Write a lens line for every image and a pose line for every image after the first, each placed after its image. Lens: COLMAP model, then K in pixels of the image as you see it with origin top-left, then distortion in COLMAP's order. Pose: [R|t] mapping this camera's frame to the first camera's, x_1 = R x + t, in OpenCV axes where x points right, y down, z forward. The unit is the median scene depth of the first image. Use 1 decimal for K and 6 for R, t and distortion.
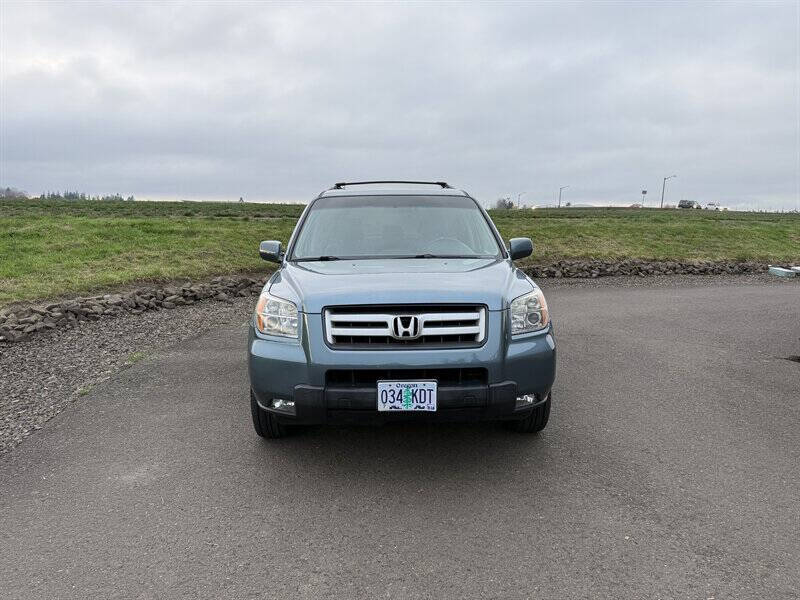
lens RADIAL K [[562.4, 0, 397.1], [0, 562.4, 316.6], [0, 0, 1]] dist [0.050236, -0.051882]
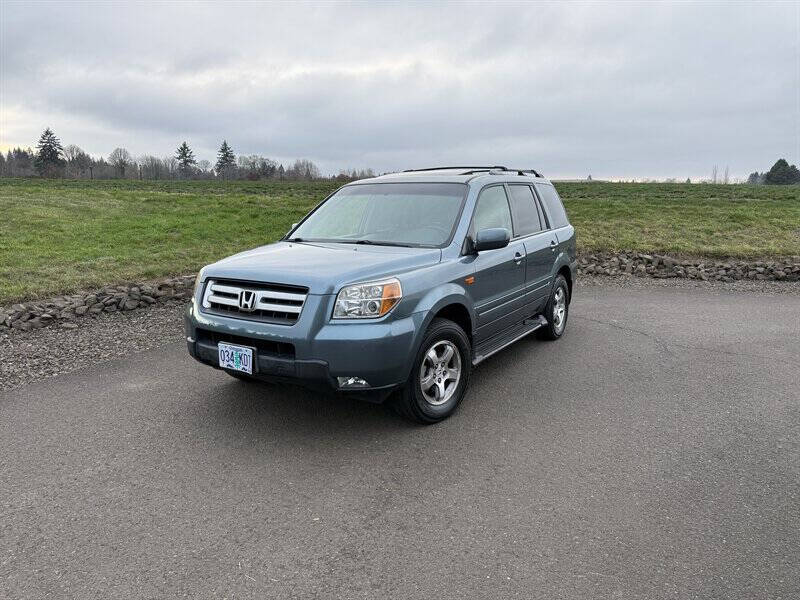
lens RADIAL K [[562.3, 0, 401.5], [0, 562.3, 292.3], [0, 0, 1]] dist [0.041735, -0.053718]
pose [[0.839770, 0.095527, -0.534472, 0.908698], [-0.097330, 0.994941, 0.024900, -0.058521], [0.534147, 0.031110, 0.844819, 0.172449]]
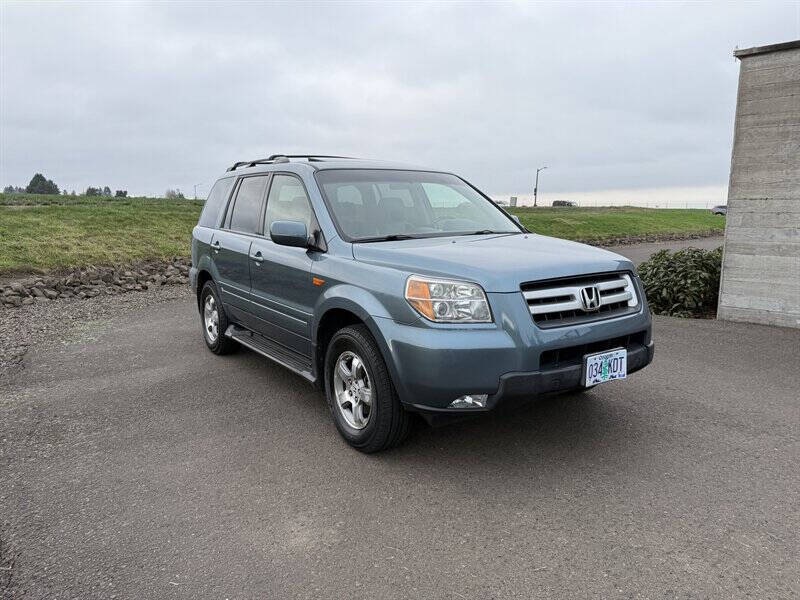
lens RADIAL K [[562.4, 0, 391.6], [0, 562.4, 303.6], [0, 0, 1]] dist [0.050236, -0.051882]
pose [[0.845980, -0.089366, 0.525673, -0.787842], [0.094606, 0.995370, 0.016963, -0.021205], [-0.524756, 0.035381, 0.850517, 0.341649]]
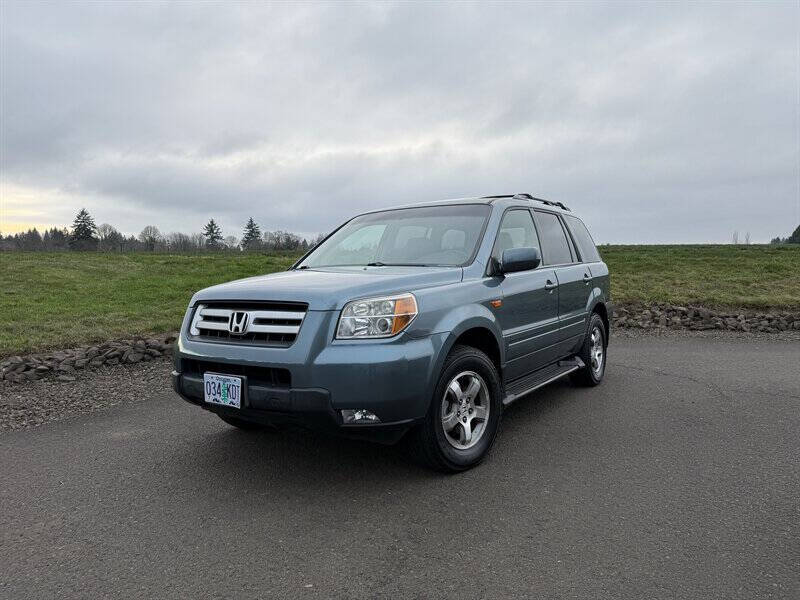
lens RADIAL K [[562.3, 0, 401.2], [0, 562.3, 296.7], [0, 0, 1]] dist [0.041735, -0.053718]
pose [[0.818785, 0.019156, -0.573780, 0.831749], [-0.085371, 0.992394, -0.088693, 0.037084], [0.567717, 0.121605, 0.814193, 0.329062]]
